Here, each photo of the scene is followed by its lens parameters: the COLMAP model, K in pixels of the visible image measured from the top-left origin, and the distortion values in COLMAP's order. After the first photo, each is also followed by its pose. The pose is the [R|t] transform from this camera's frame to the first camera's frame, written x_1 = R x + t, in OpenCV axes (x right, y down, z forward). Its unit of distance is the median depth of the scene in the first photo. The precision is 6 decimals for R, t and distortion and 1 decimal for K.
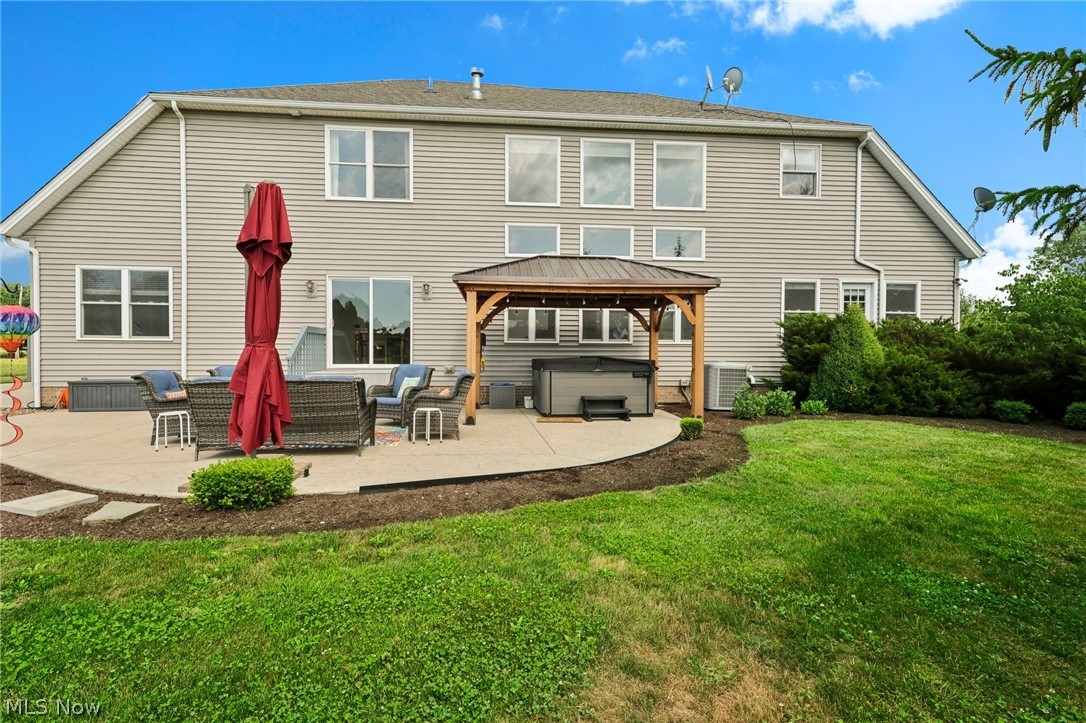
lens RADIAL K [[535.4, 0, 538.8], [0, 535.4, 364.2], [0, 0, 1]] dist [-0.001753, -0.000552]
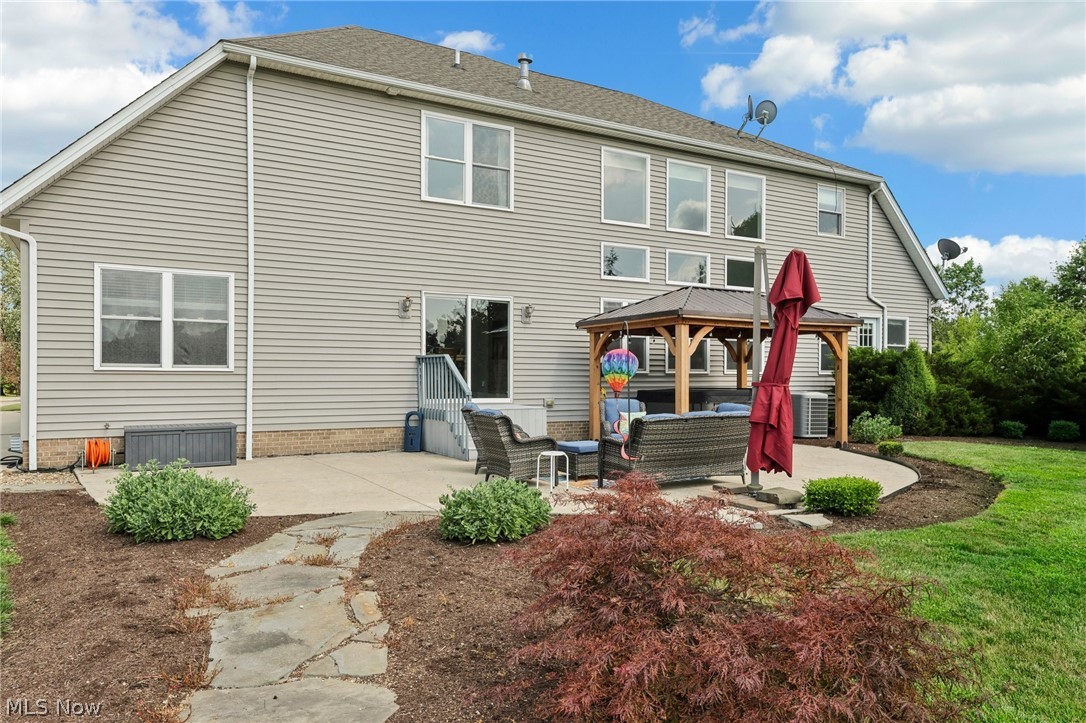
lens RADIAL K [[737.0, 0, 543.4], [0, 737.0, 381.5], [0, 0, 1]] dist [-0.006020, -0.011051]
pose [[0.913811, -0.004549, 0.406114, -0.683197], [0.009955, 0.999888, -0.011200, -0.013212], [-0.406017, 0.014277, 0.913754, -0.107419]]
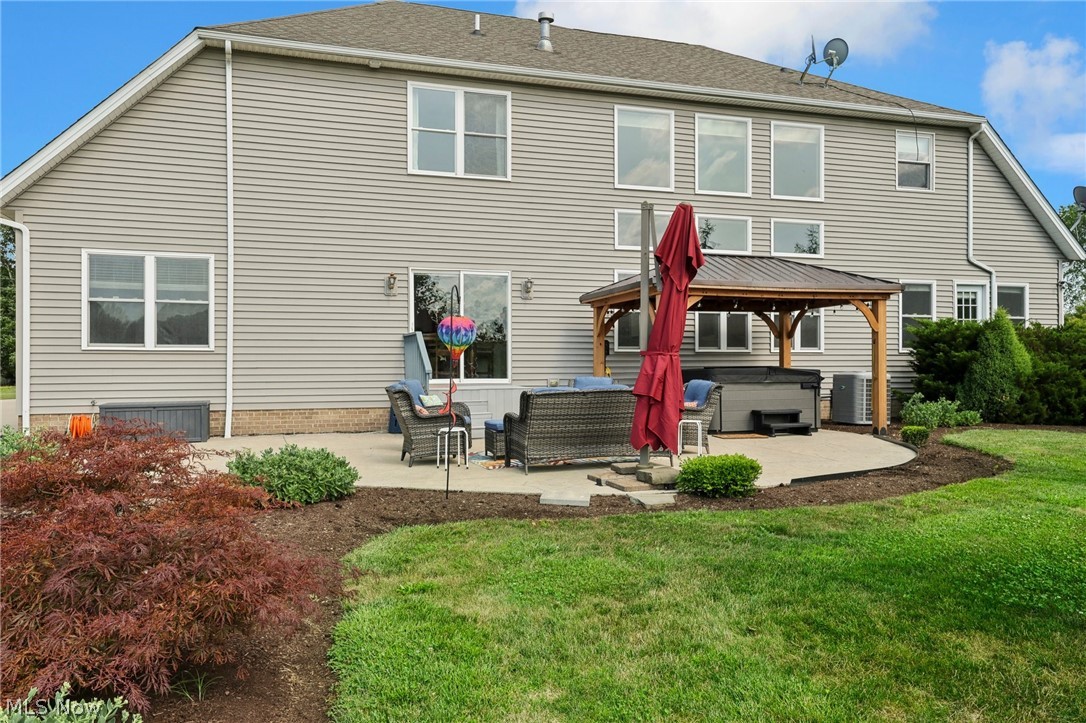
lens RADIAL K [[803.1, 0, 540.3], [0, 803.1, 365.9], [0, 0, 1]] dist [0.003137, 0.007663]
pose [[0.977692, -0.007326, 0.209915, -0.455934], [0.012146, 0.999691, -0.021681, 0.007955], [-0.209691, 0.023747, 0.977479, -0.206075]]
